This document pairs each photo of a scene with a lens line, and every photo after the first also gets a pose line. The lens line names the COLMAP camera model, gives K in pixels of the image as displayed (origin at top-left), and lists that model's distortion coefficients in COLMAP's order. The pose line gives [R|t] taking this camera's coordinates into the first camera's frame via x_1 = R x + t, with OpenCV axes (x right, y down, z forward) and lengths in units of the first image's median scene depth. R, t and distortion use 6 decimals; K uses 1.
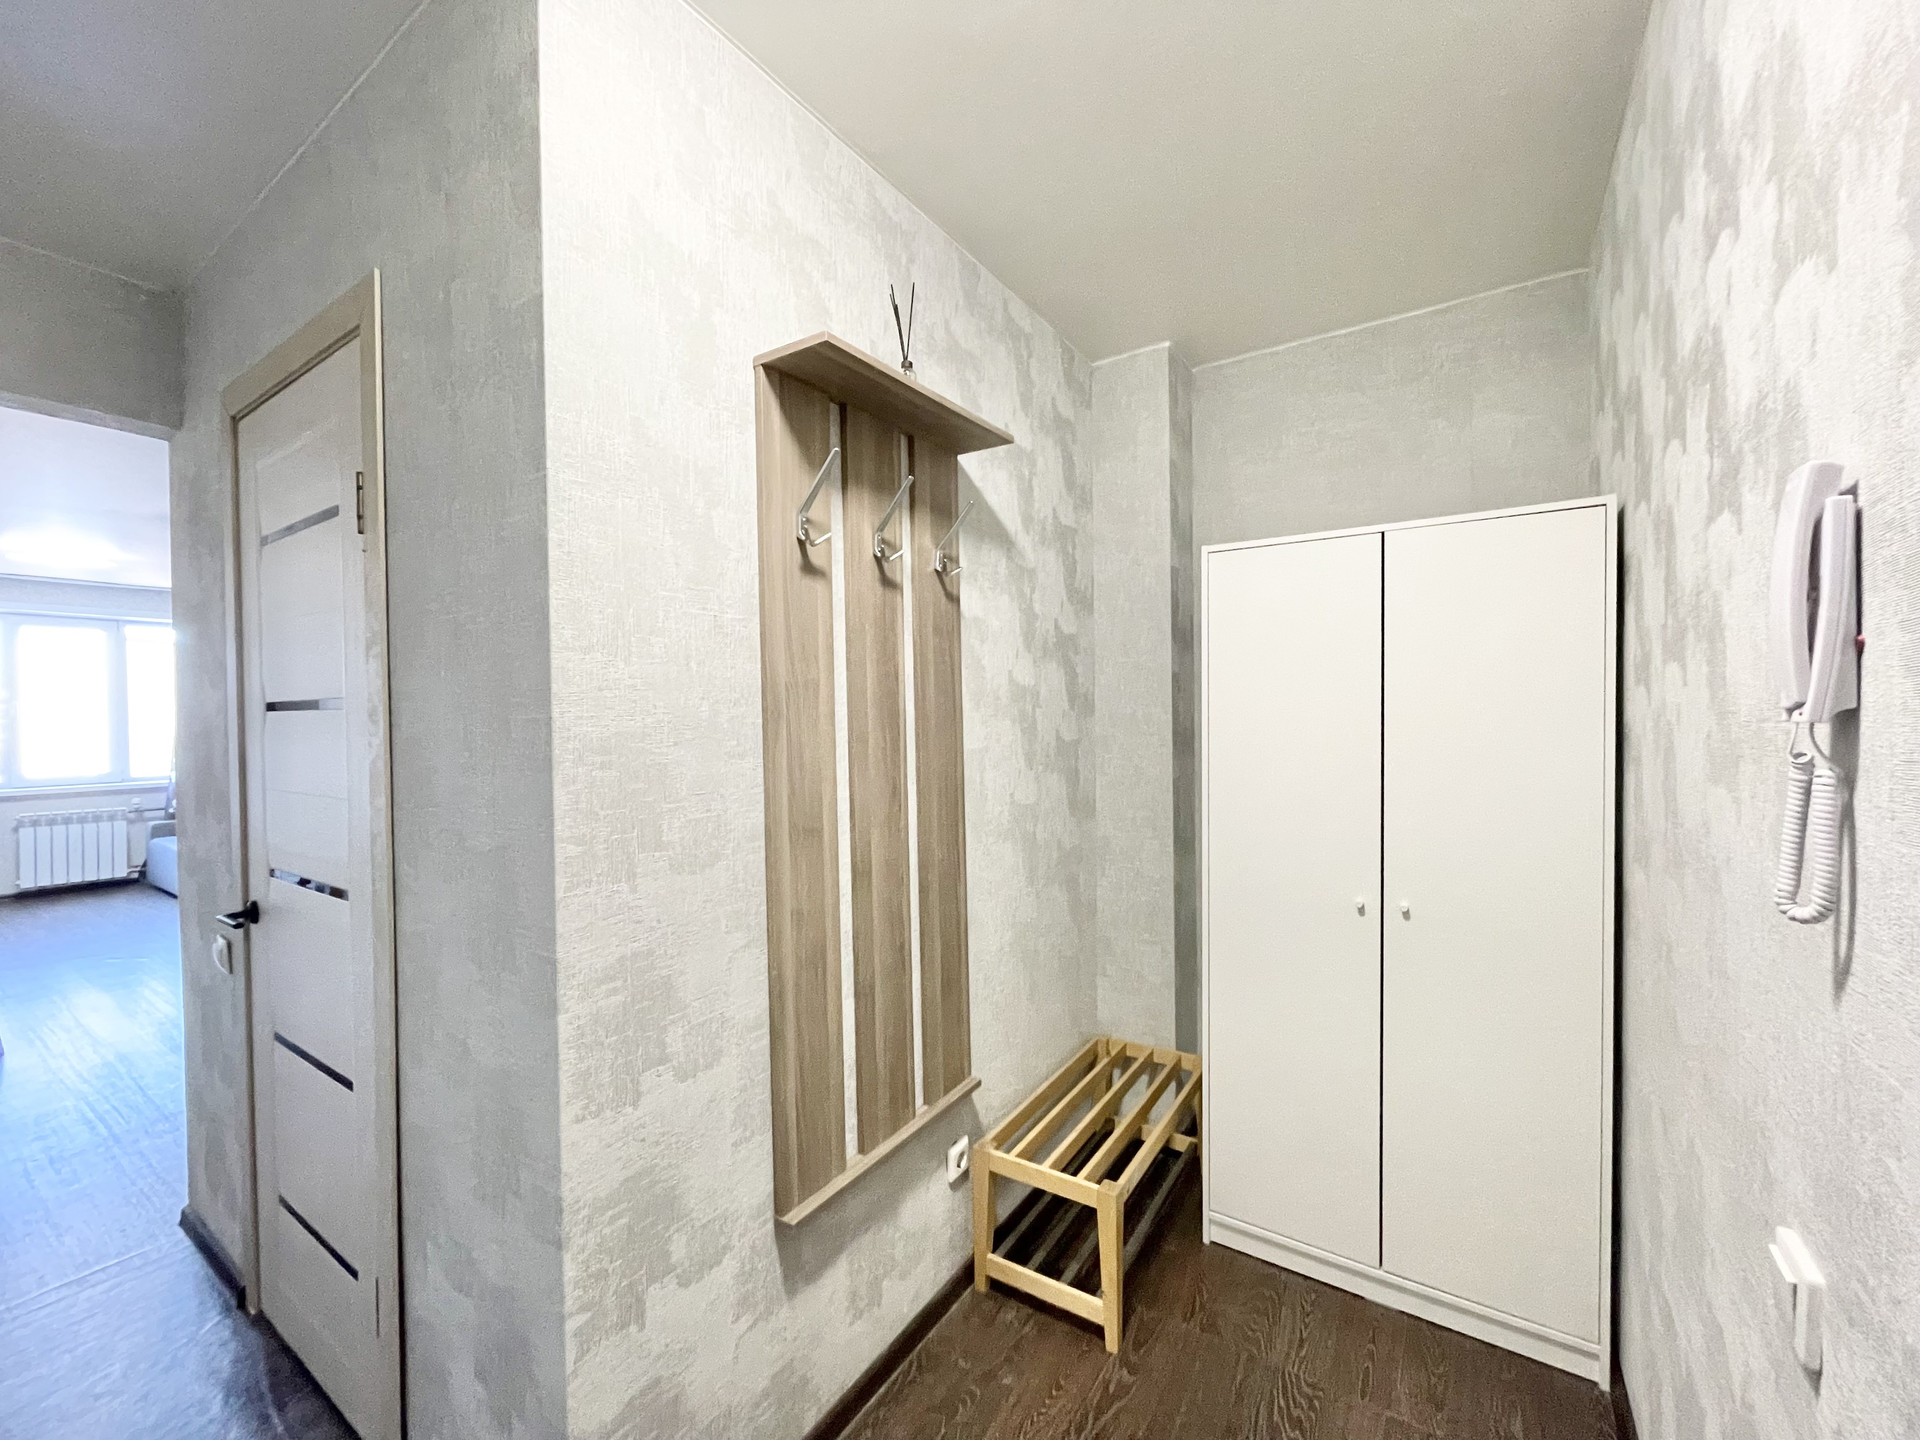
lens RADIAL K [[774.8, 0, 958.7], [0, 774.8, 723.7], [0, 0, 1]] dist [-0.003225, 0.000215]
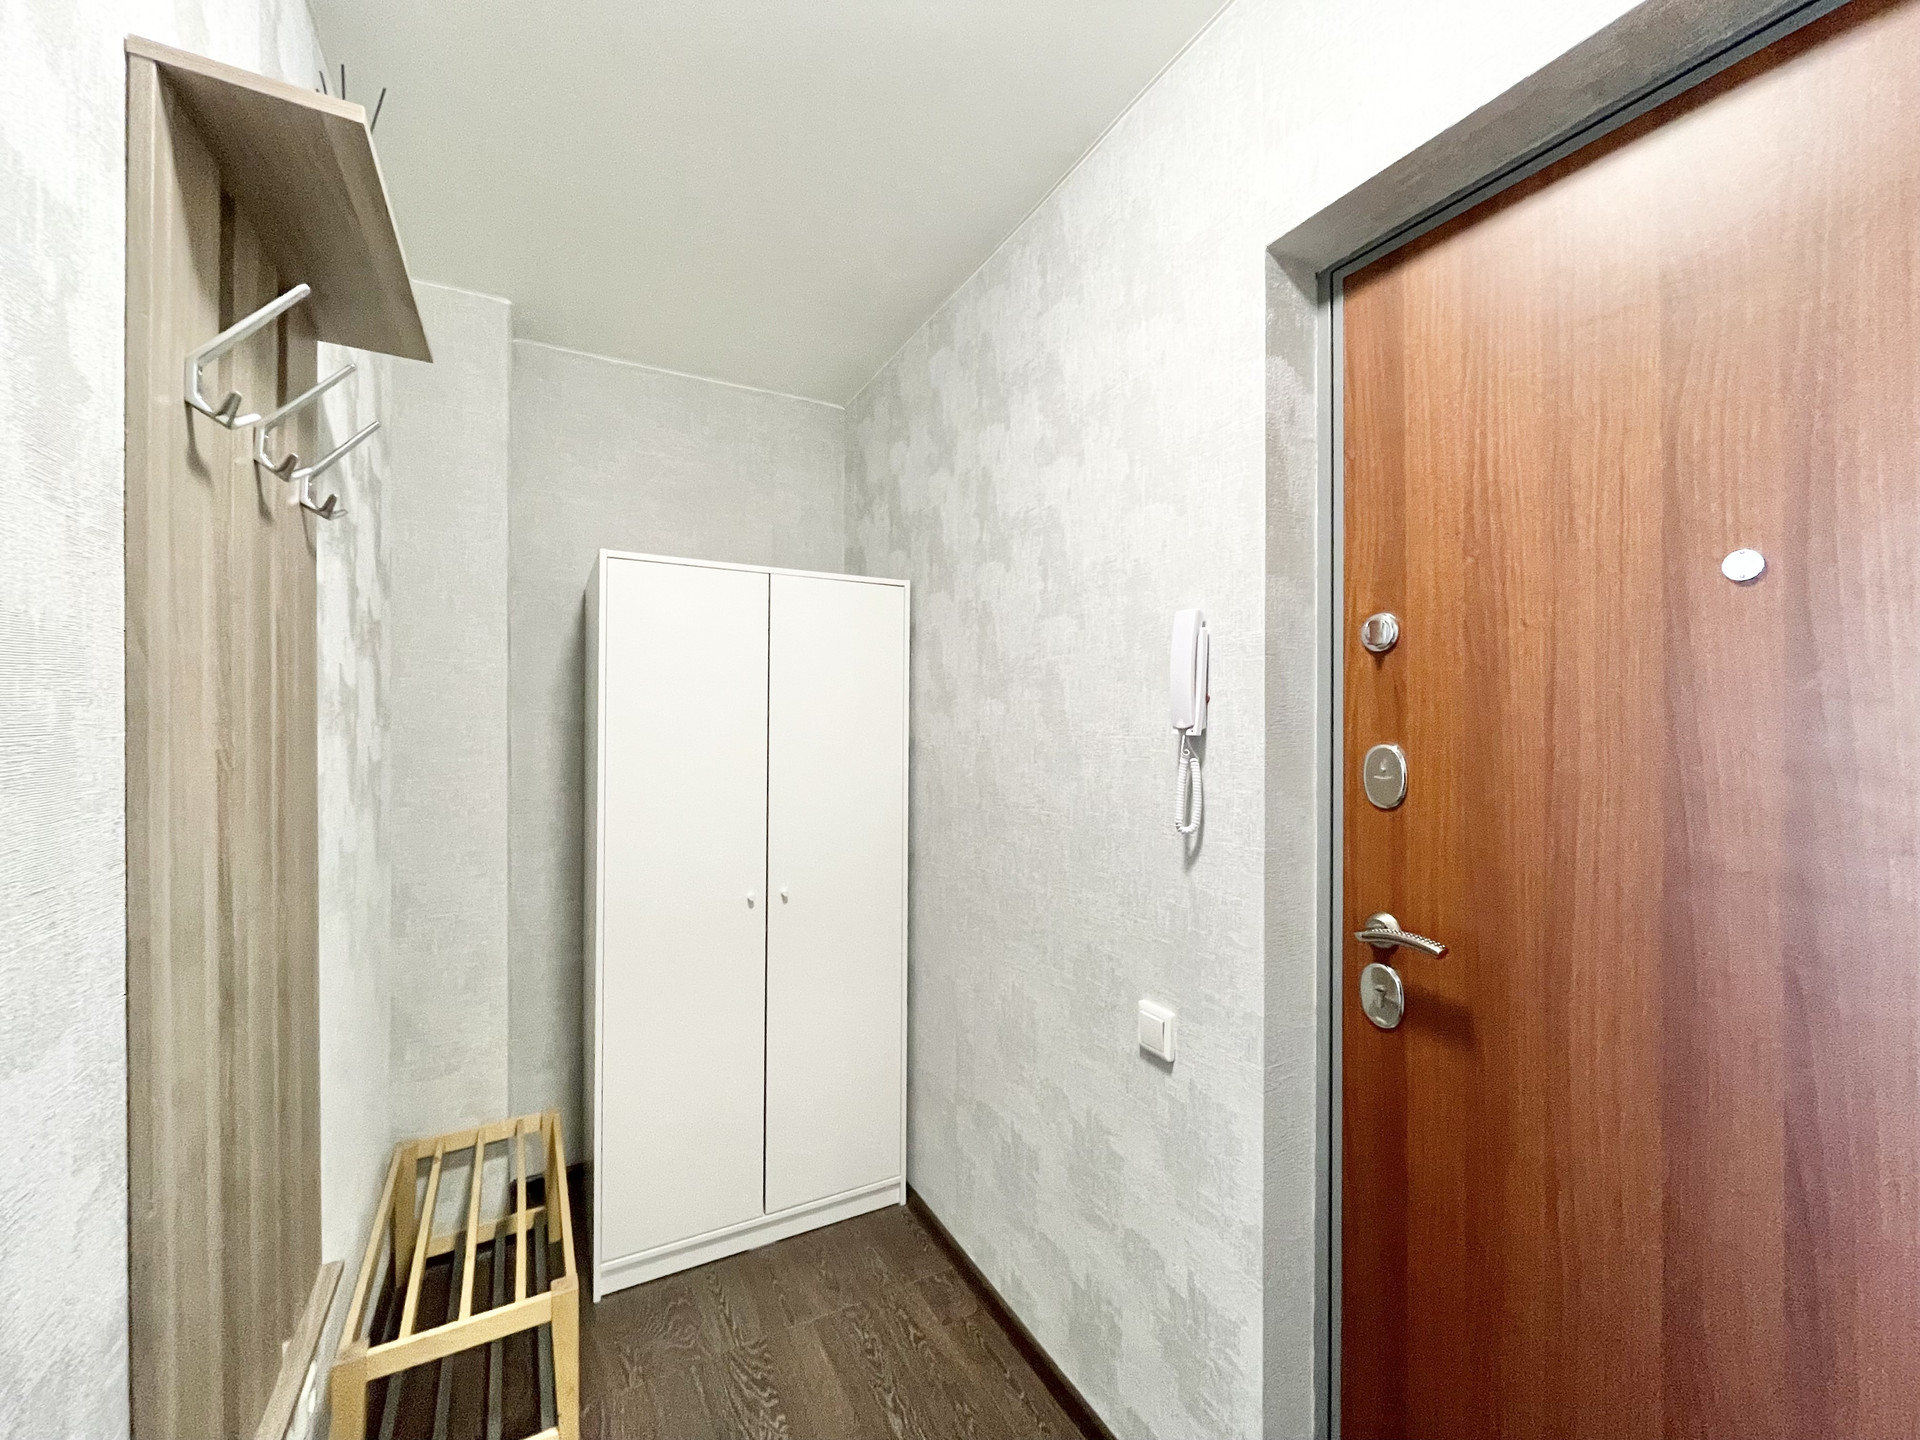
lens RADIAL K [[777.6, 0, 954.0], [0, 777.6, 726.2], [0, 0, 1]] dist [-0.003217, -0.000271]
pose [[0.468318, 0.010573, 0.883497, -0.362643], [0.004619, 0.999885, -0.014415, 0.000705], [-0.883548, 0.010832, 0.468215, 0.217048]]
